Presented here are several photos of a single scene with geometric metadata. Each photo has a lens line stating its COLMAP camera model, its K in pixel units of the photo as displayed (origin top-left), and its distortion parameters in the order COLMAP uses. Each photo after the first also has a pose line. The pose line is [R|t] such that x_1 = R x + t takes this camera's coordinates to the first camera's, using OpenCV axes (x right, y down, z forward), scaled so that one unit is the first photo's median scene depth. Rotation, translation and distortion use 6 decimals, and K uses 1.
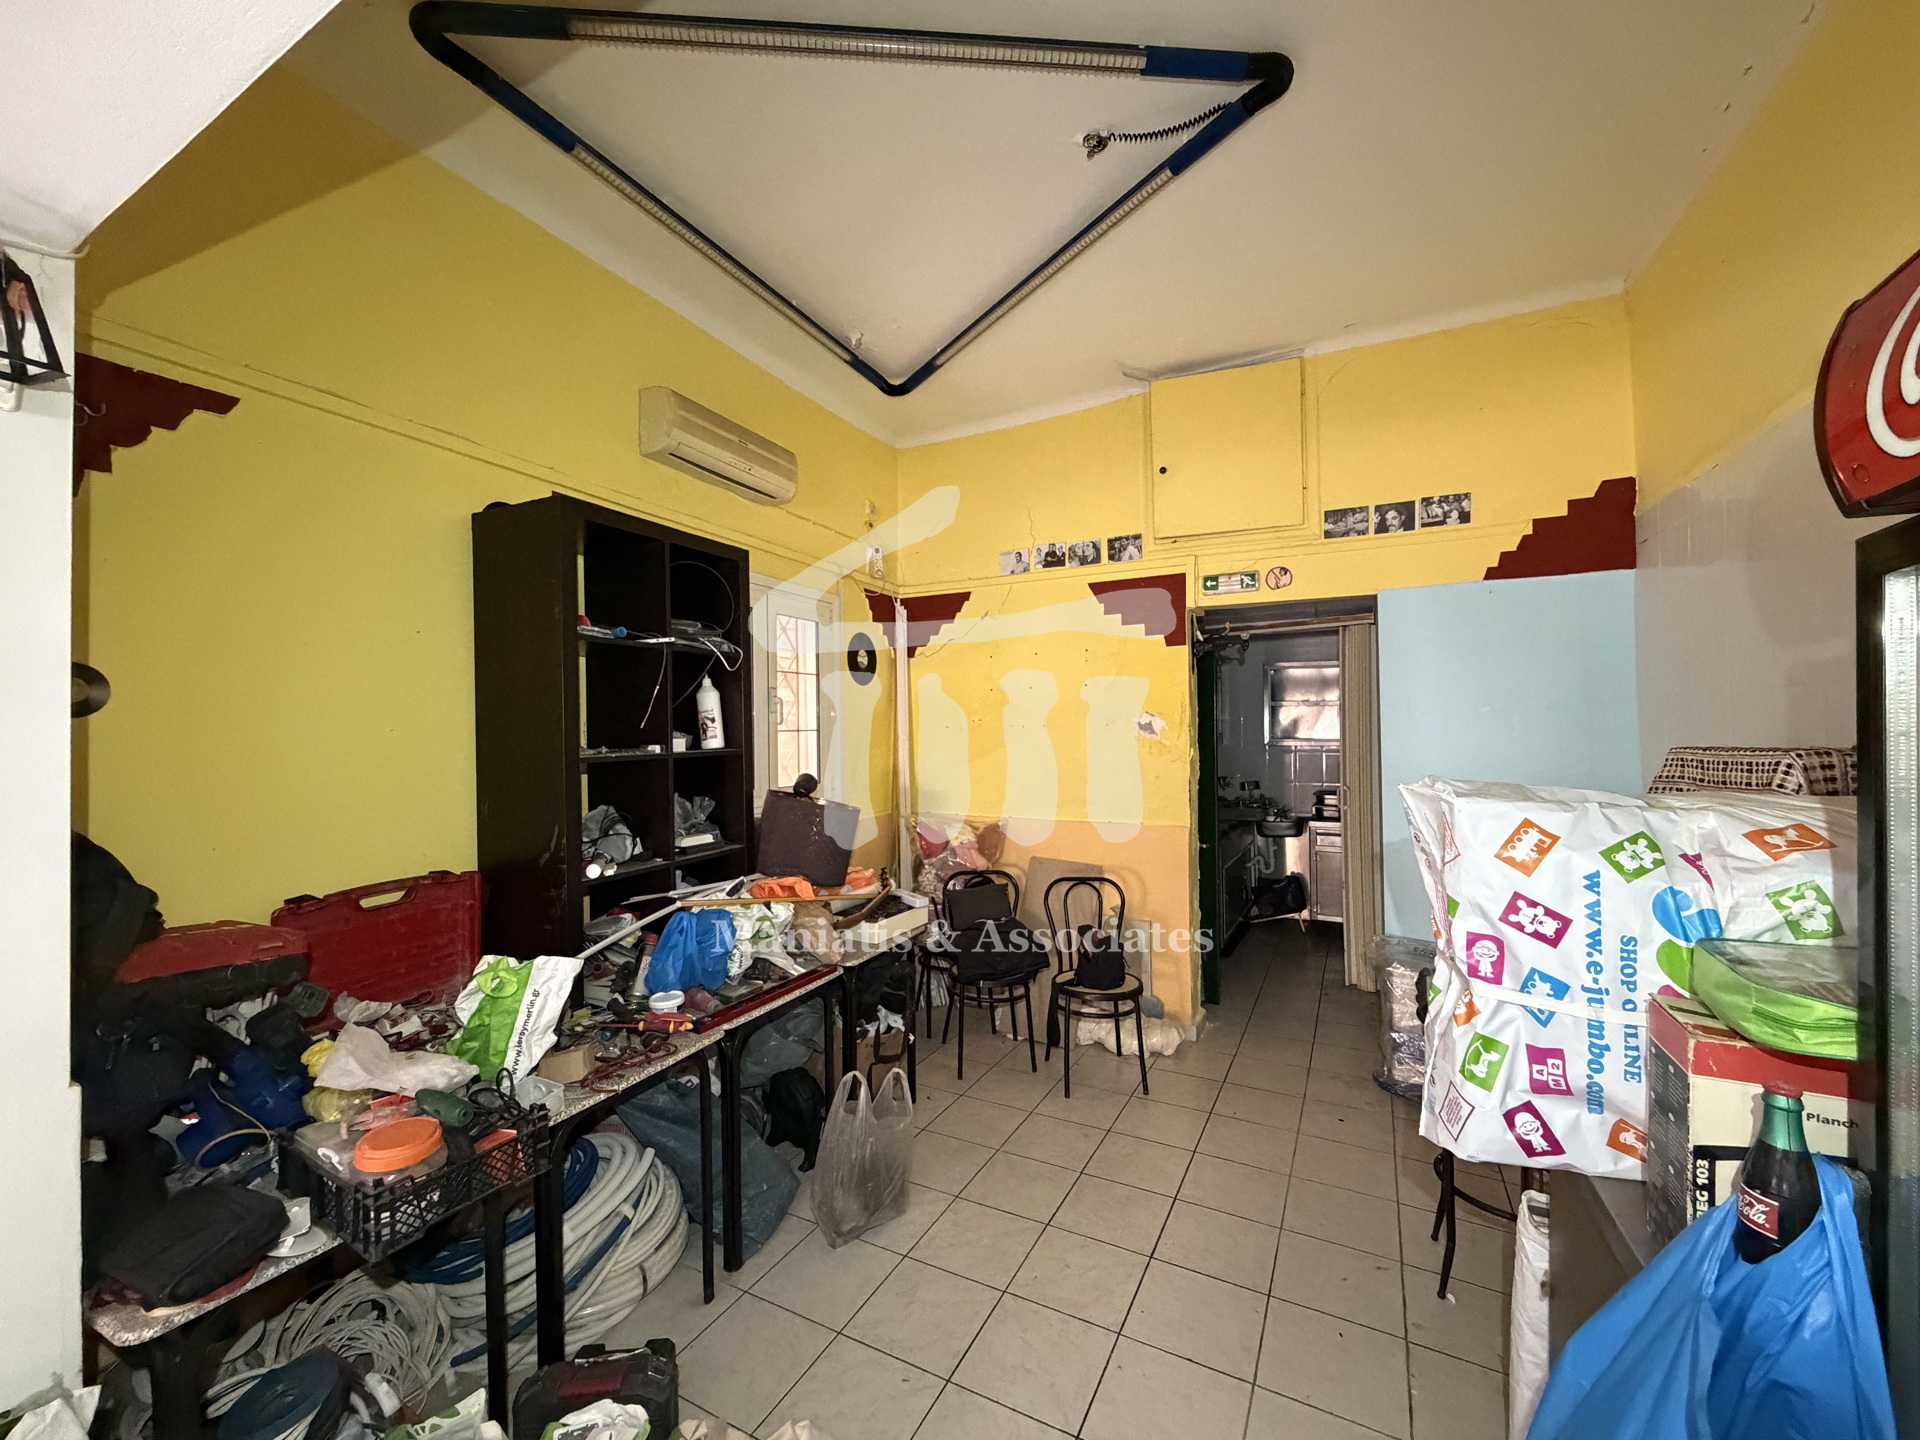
lens RADIAL K [[764.7, 0, 954.0], [0, 764.7, 719.0], [0, 0, 1]] dist [0.000485, -0.000129]
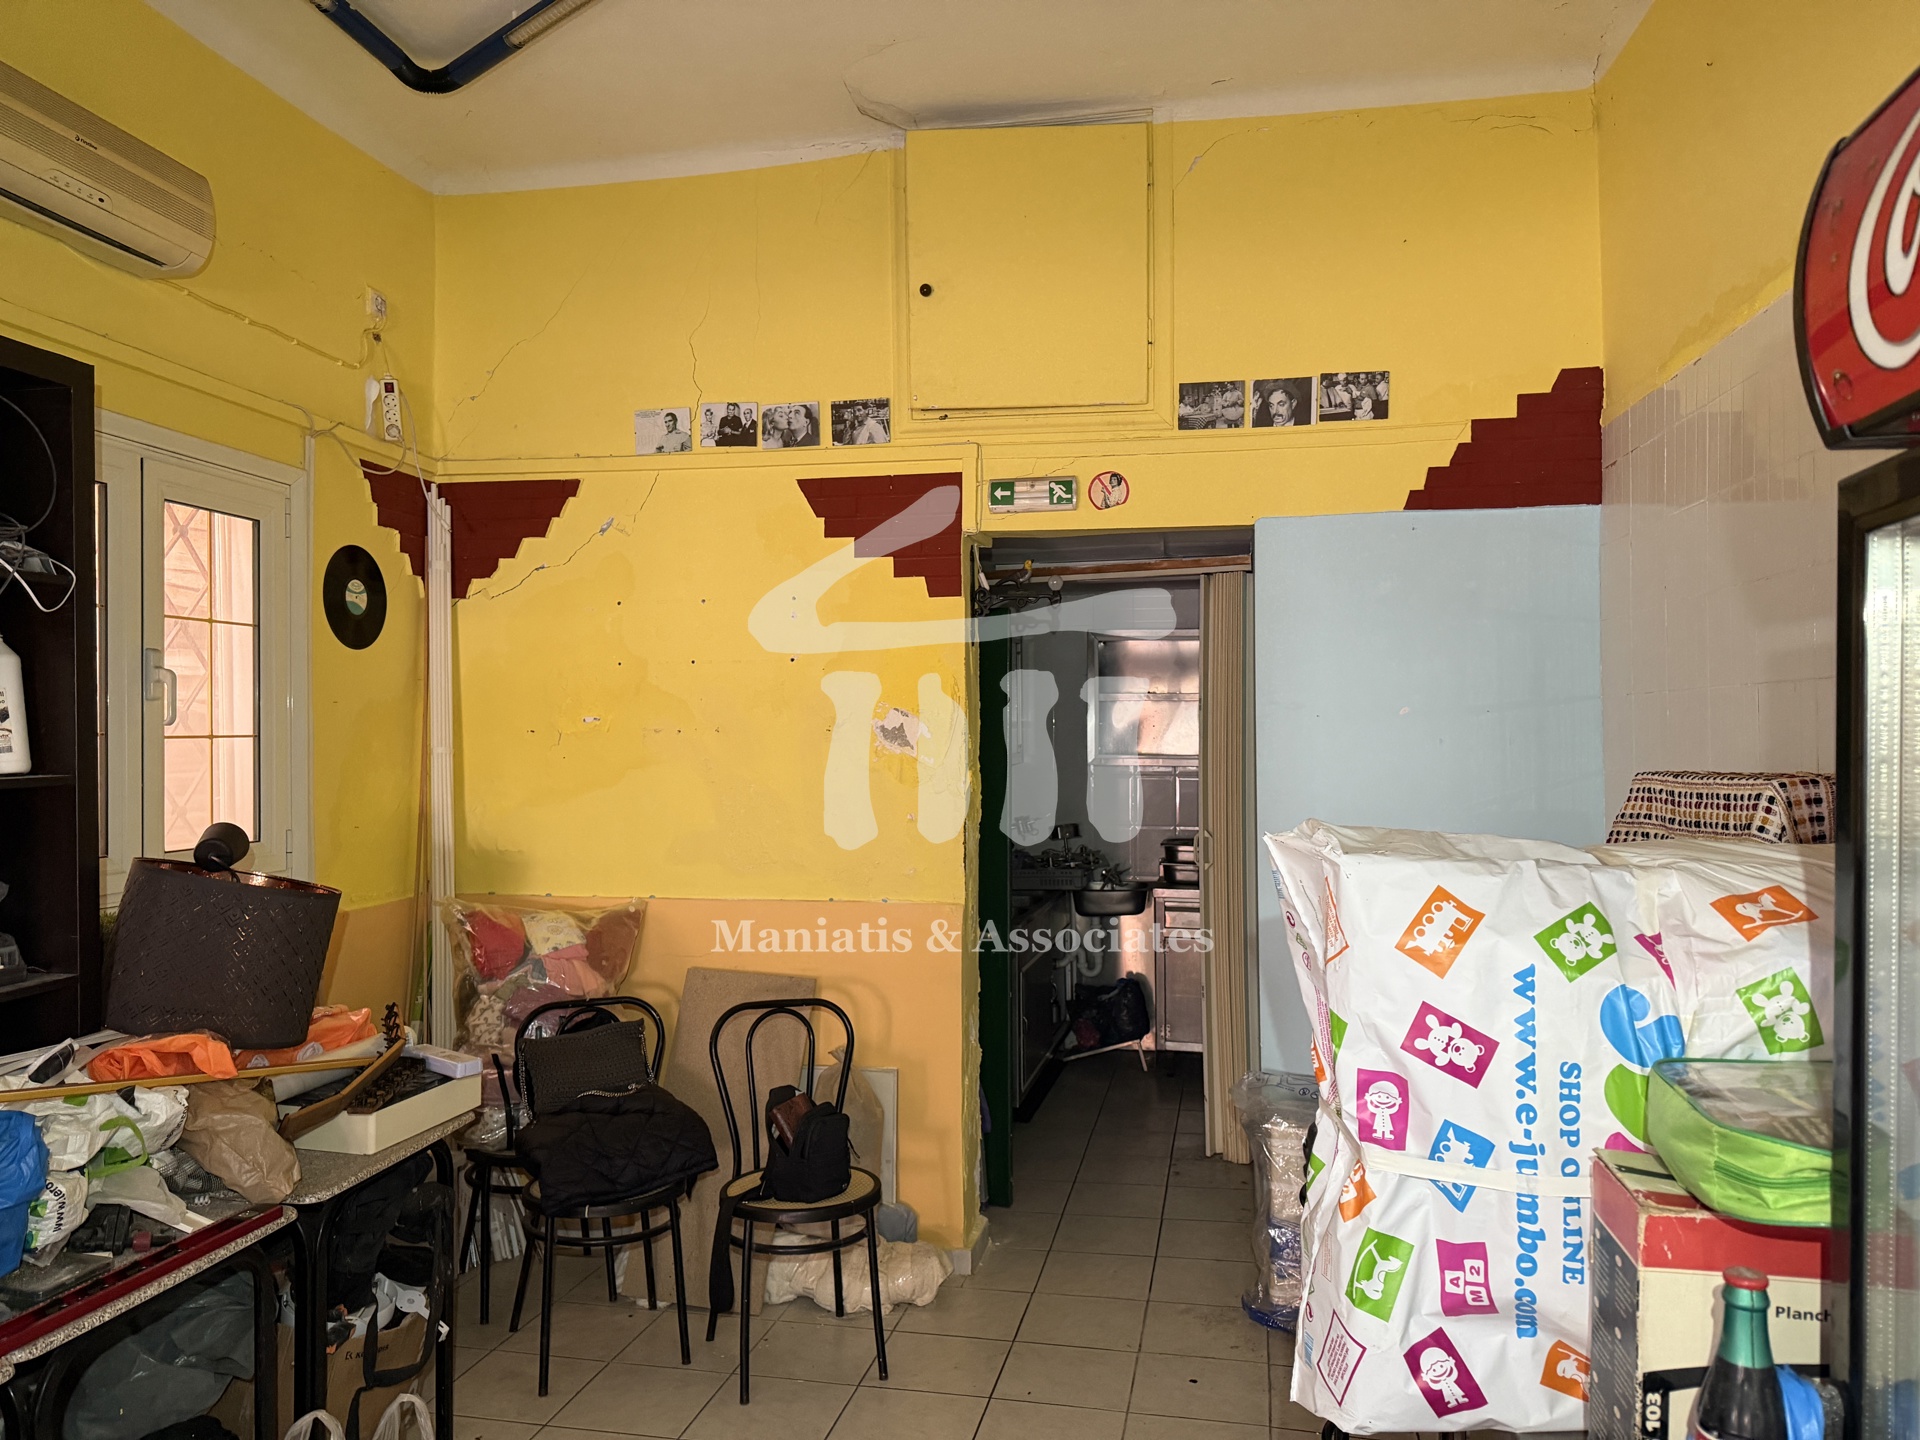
lens RADIAL K [[1349.2, 0, 966.9], [0, 1349.2, 721.6], [0, 0, 1]] dist [0.108734, -0.175729]
pose [[0.958063, 0.009472, 0.286400, 0.013502], [-0.010471, 0.999943, 0.001954, -0.002220], [-0.286365, -0.004871, 0.958108, 0.005828]]
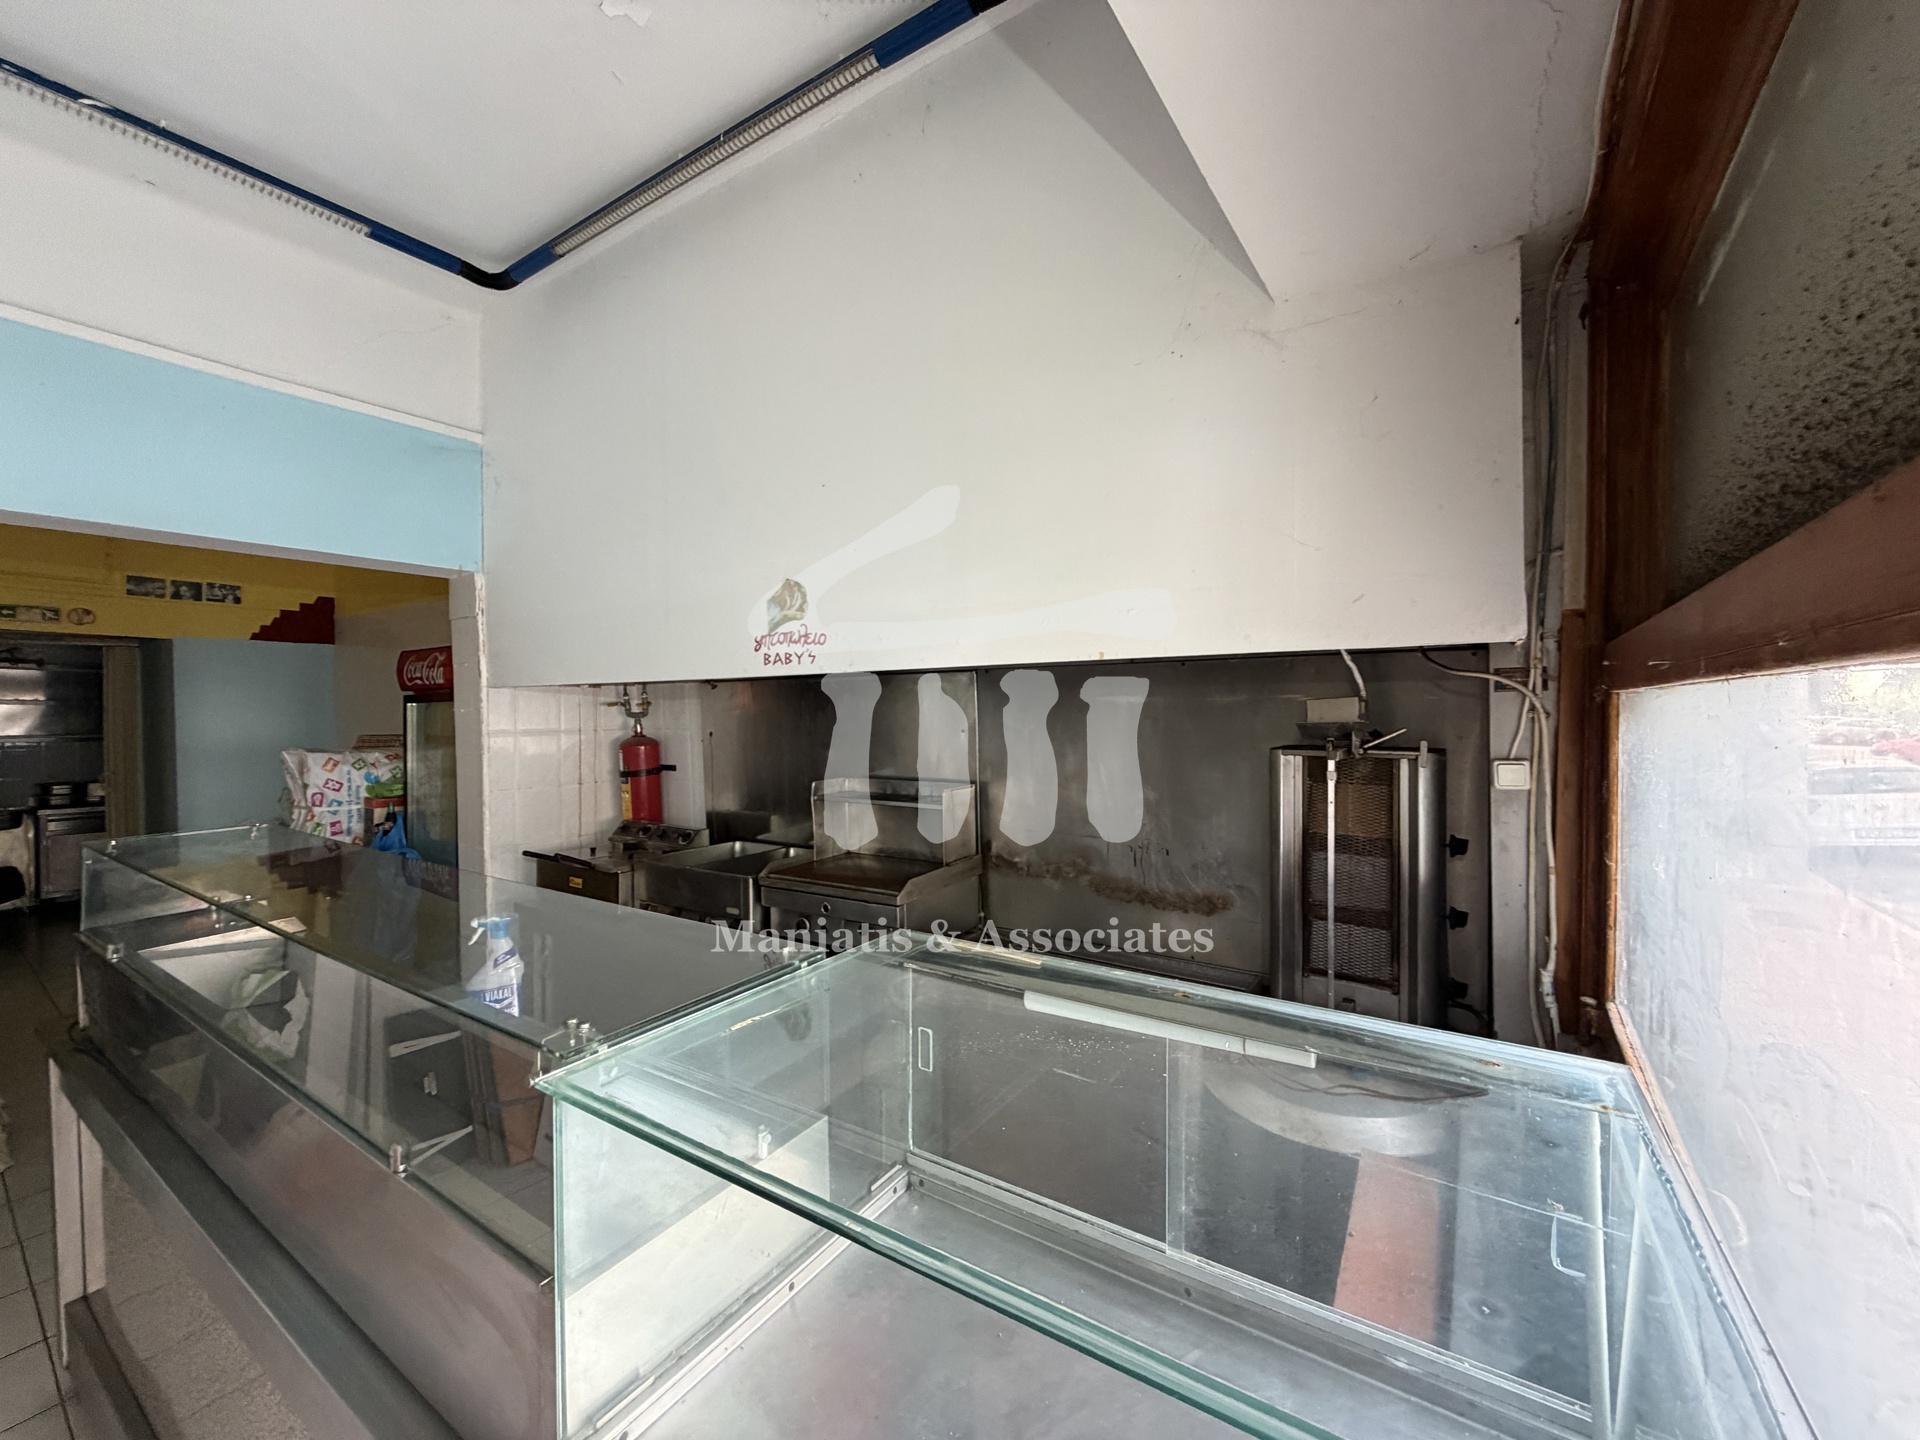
lens RADIAL K [[763.2, 0, 955.7], [0, 763.2, 719.9], [0, 0, 1]] dist [-0.001513, 0.000011]
pose [[0.120819, -0.007359, 0.992647, -0.801198], [-0.009937, 0.999913, 0.008622, -0.033473], [-0.992625, -0.010906, 0.120736, -0.764461]]
